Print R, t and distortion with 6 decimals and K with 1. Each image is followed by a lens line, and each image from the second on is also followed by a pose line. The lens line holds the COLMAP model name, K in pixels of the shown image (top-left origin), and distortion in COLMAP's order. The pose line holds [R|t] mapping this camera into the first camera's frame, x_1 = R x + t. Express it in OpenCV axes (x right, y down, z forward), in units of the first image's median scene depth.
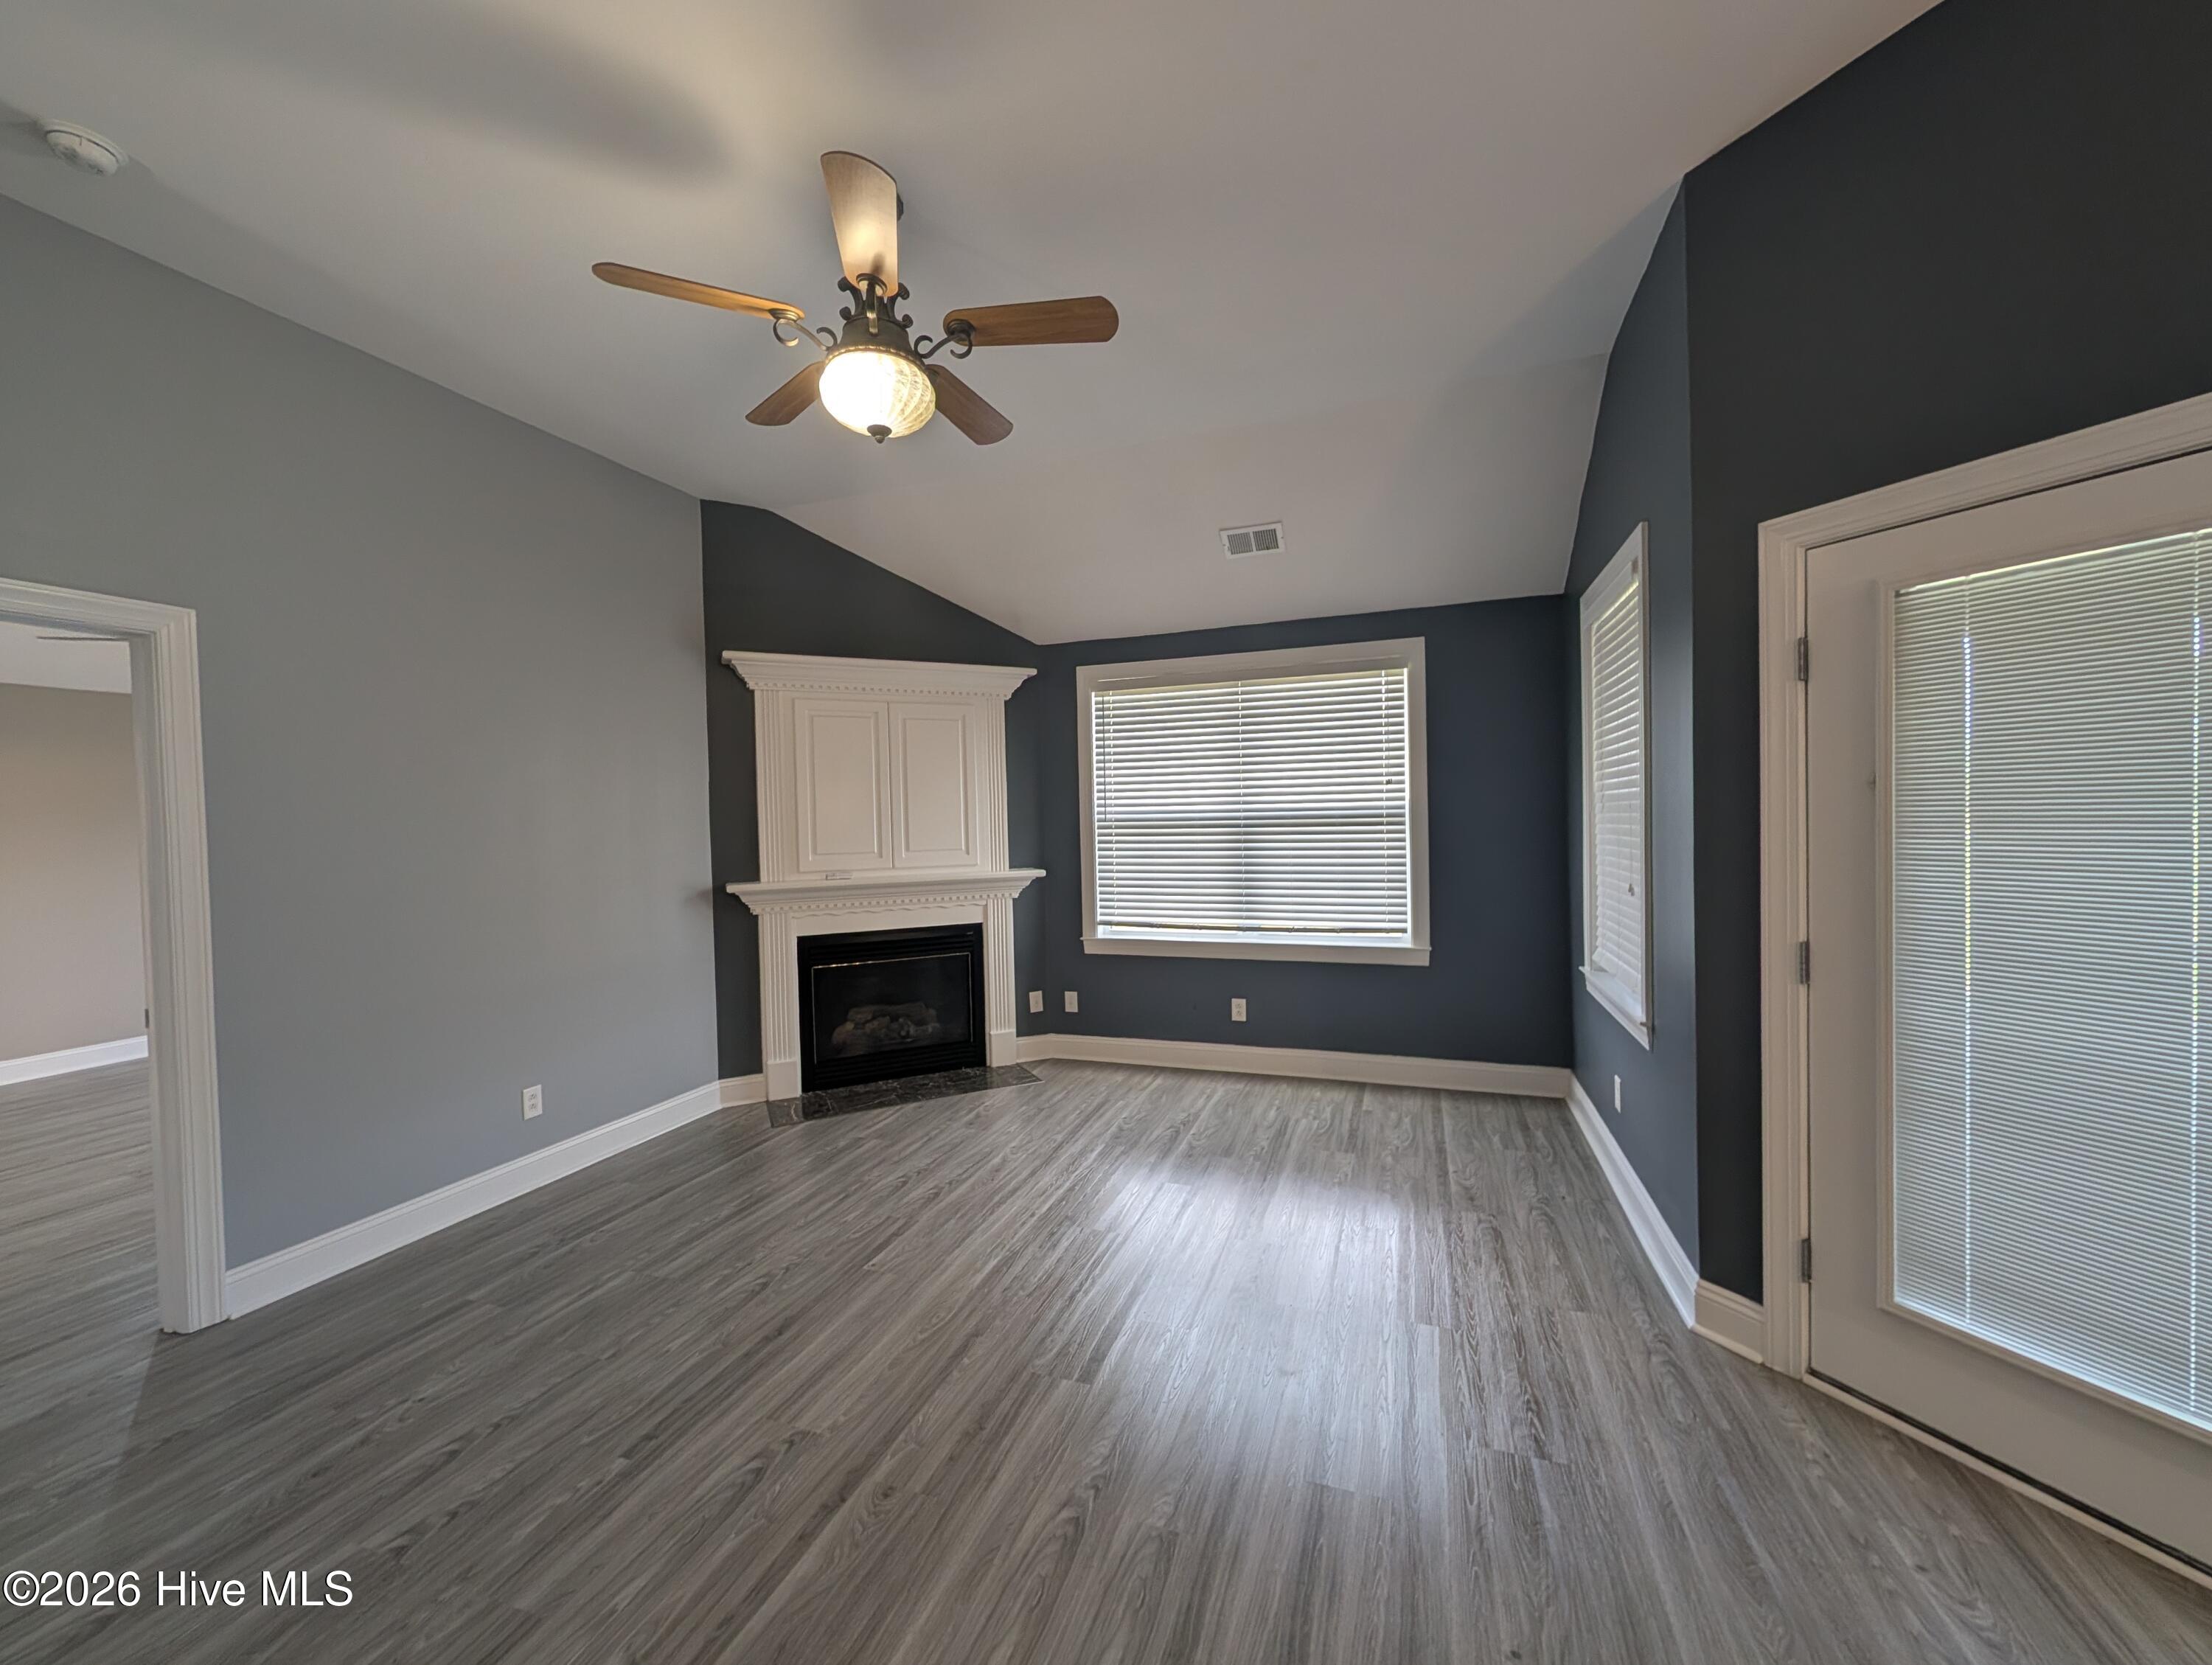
lens RADIAL K [[849.2, 0, 1106.0], [0, 849.2, 832.5], [0, 0, 1]] dist [-0.001038, 0.000198]
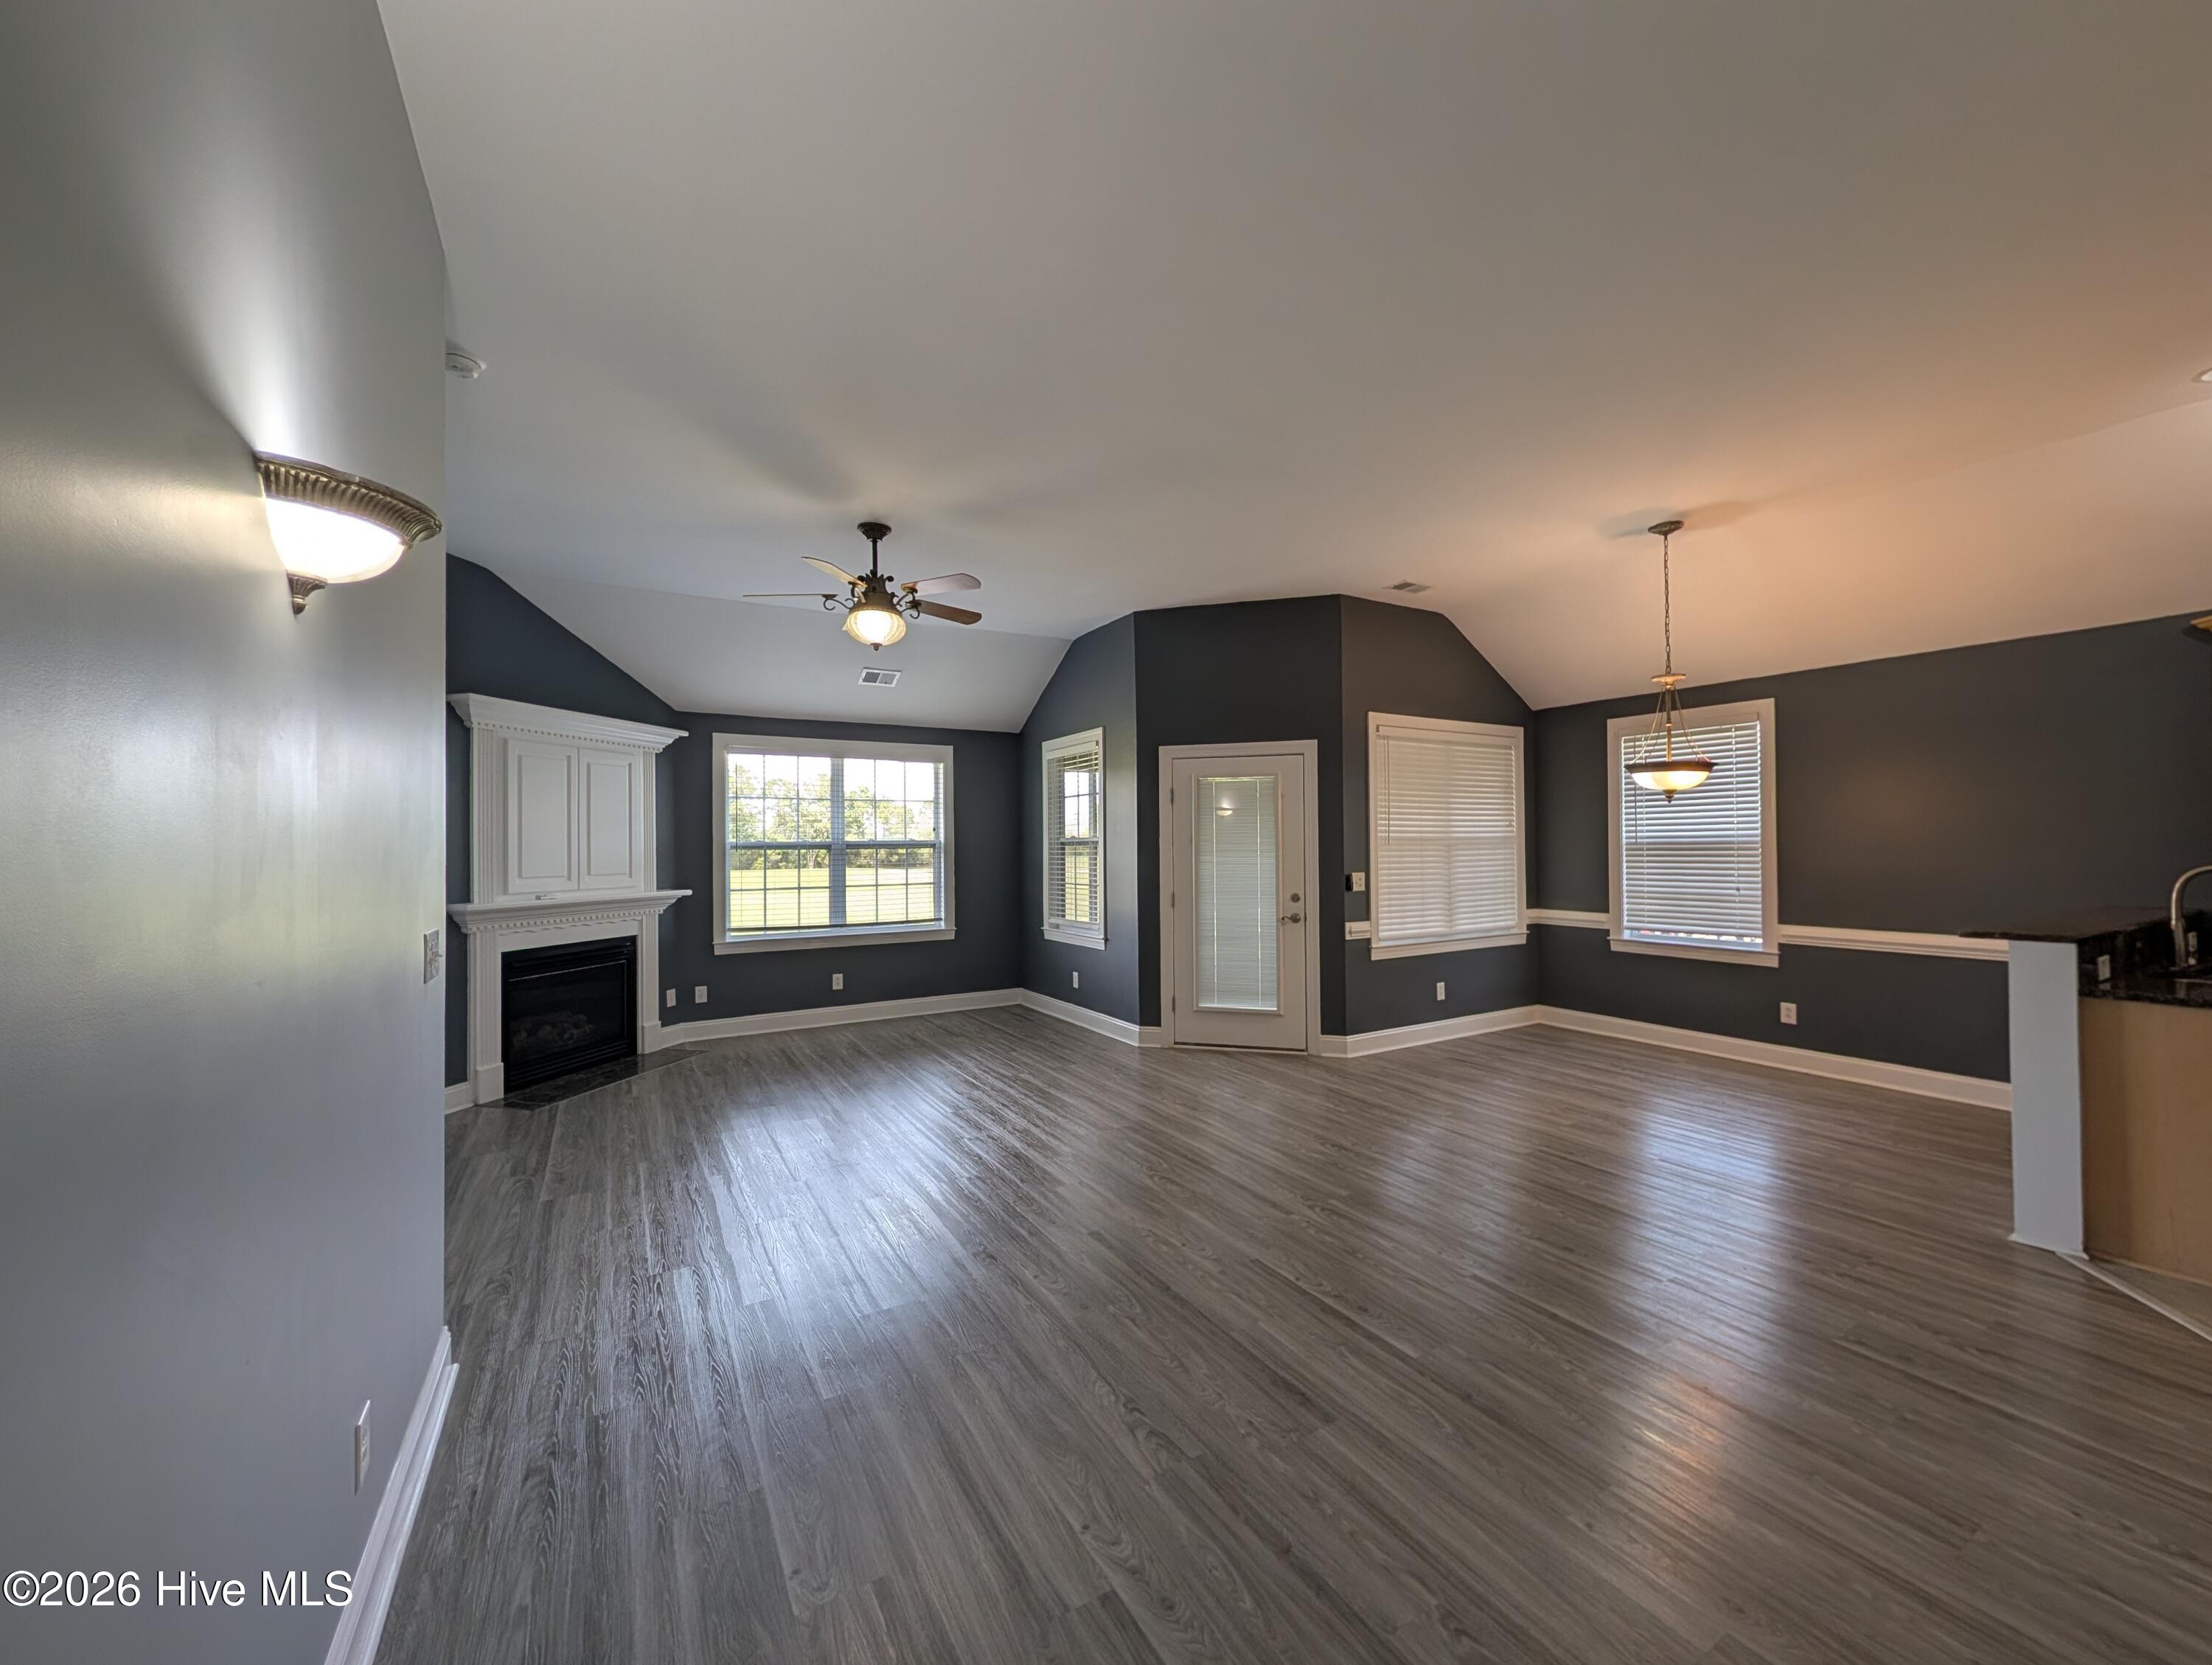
lens RADIAL K [[849.2, 0, 1106.0], [0, 849.2, 832.5], [0, 0, 1]] dist [-0.001038, 0.000198]
pose [[0.643796, 0.029720, 0.764620, -0.702750], [0.008547, 0.998904, -0.046023, 0.024406], [-0.765149, 0.036165, 0.642836, -0.316323]]
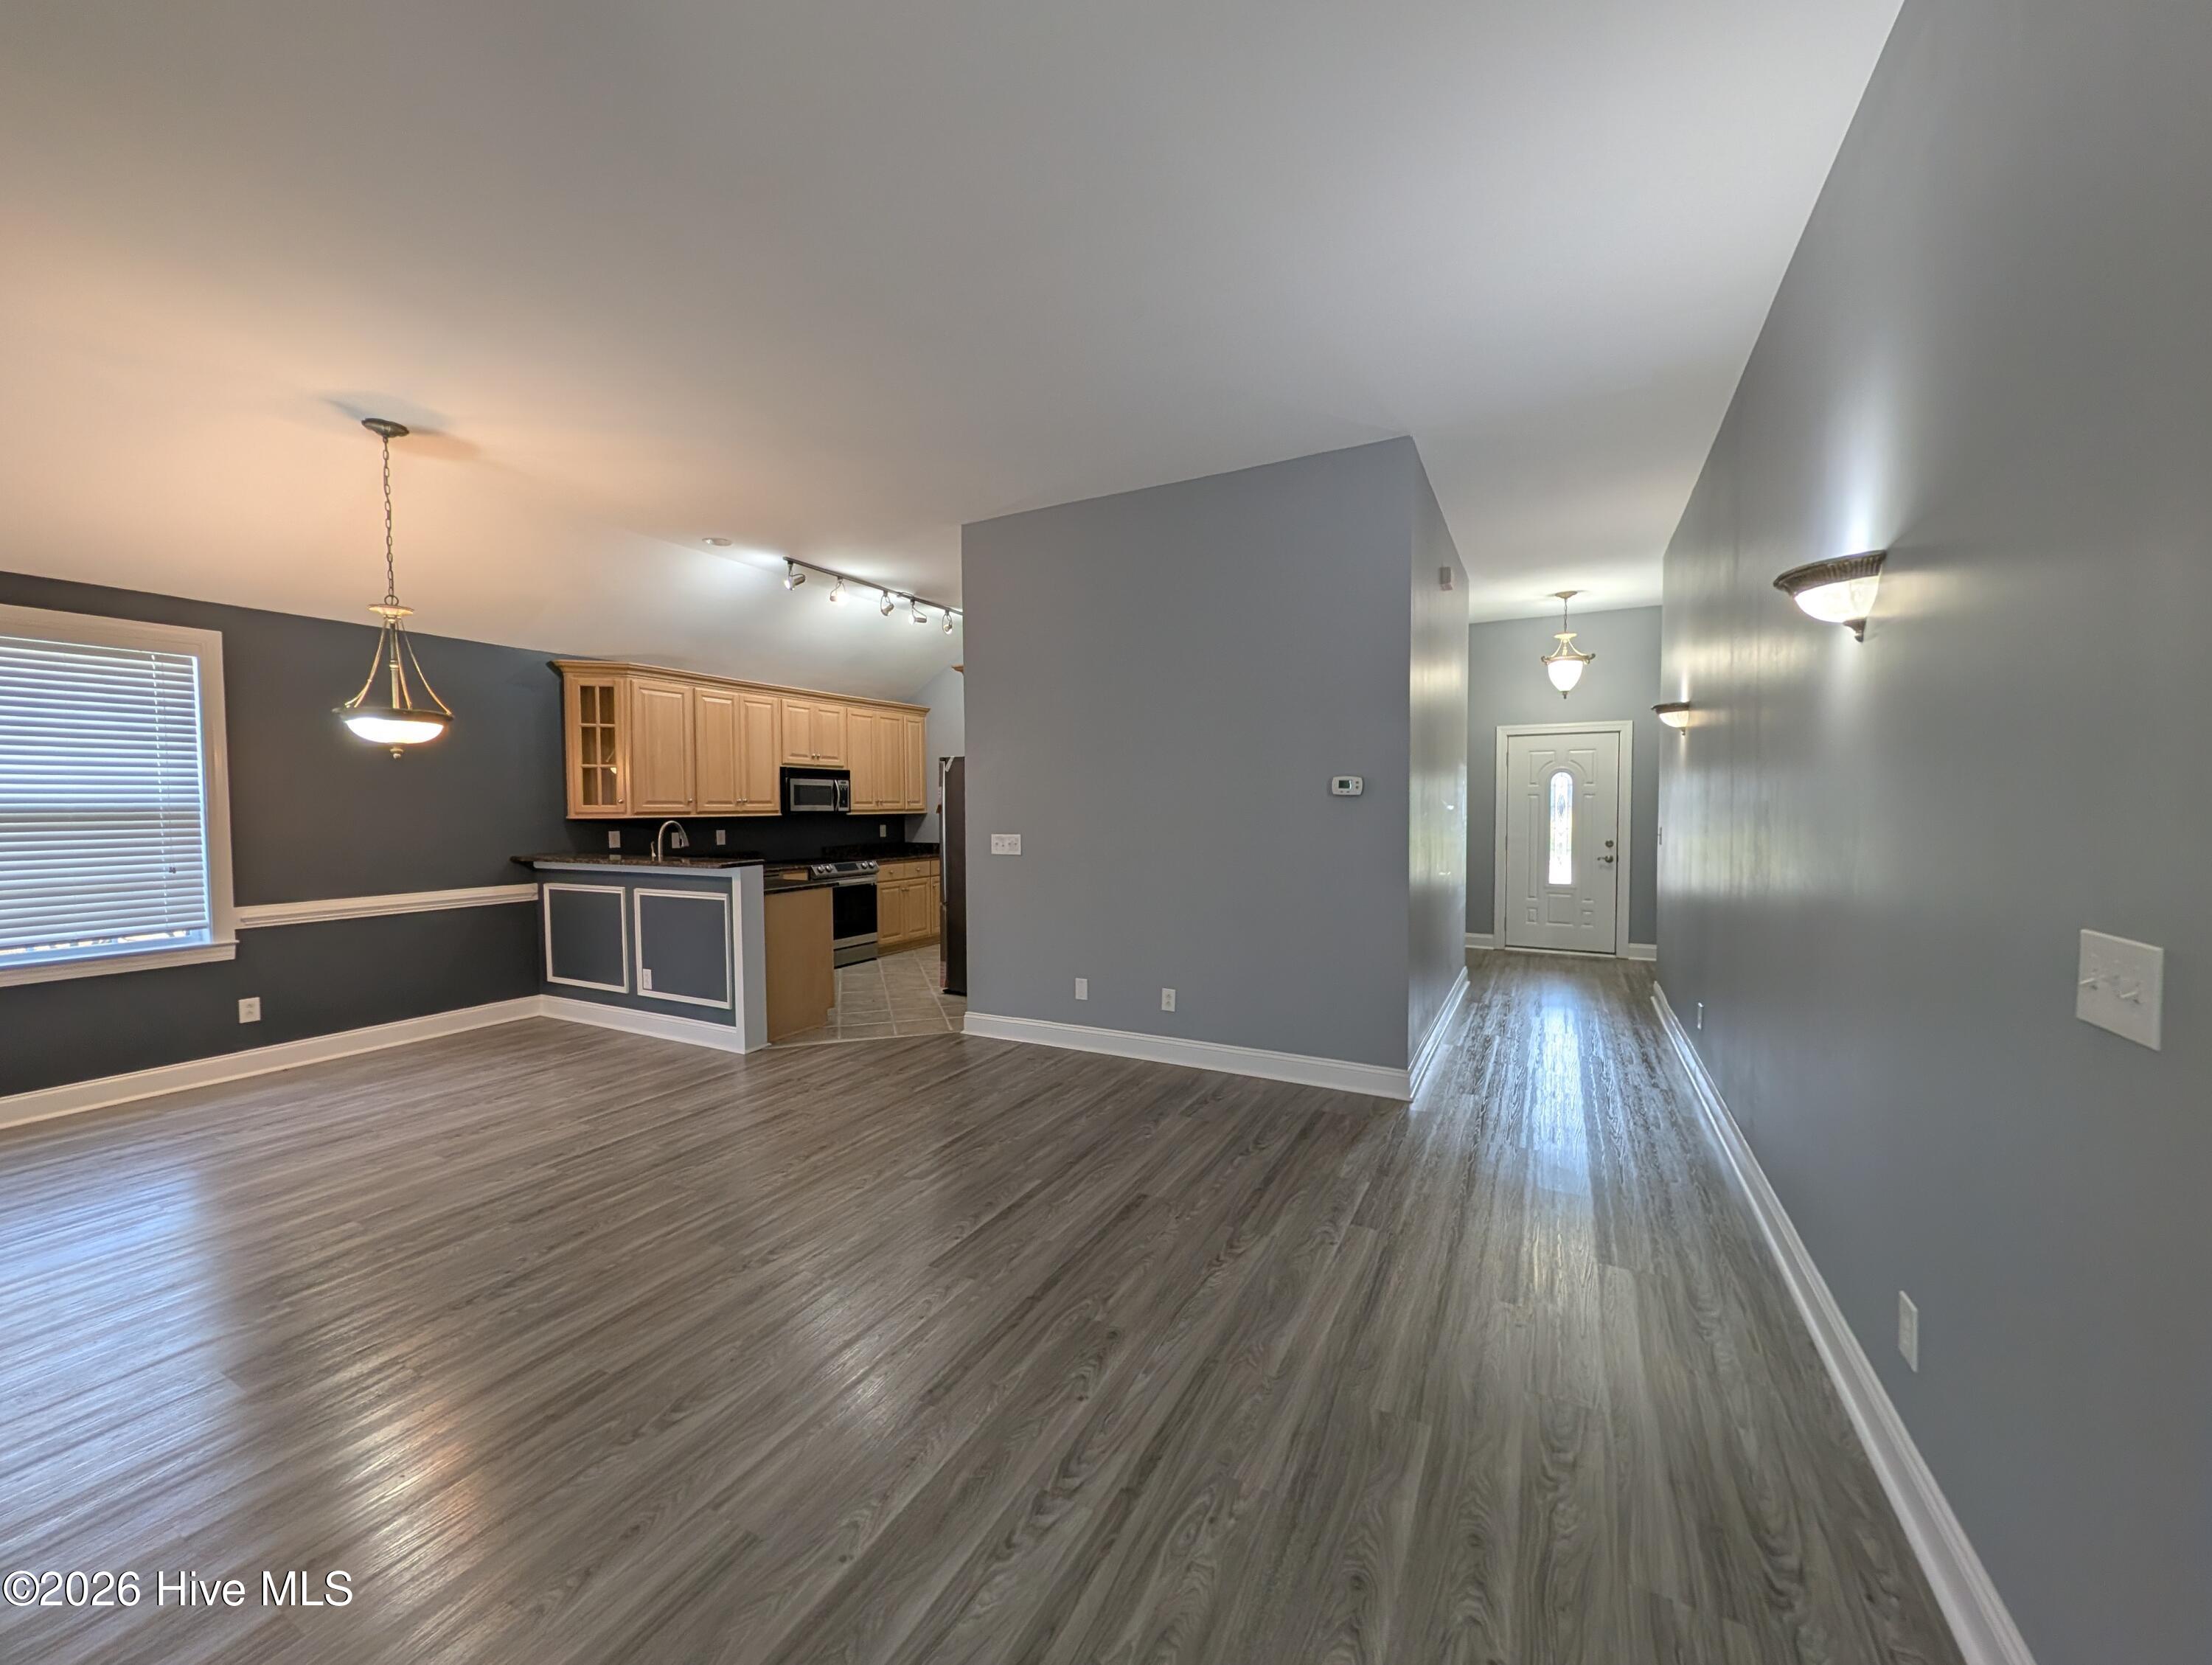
lens RADIAL K [[849.2, 0, 1106.0], [0, 849.2, 832.5], [0, 0, 1]] dist [-0.001038, 0.000198]
pose [[-0.989257, 0.025806, 0.143890, -0.335541], [0.033027, 0.998300, 0.048024, 0.005435], [-0.142406, 0.052260, -0.988428, 0.550052]]
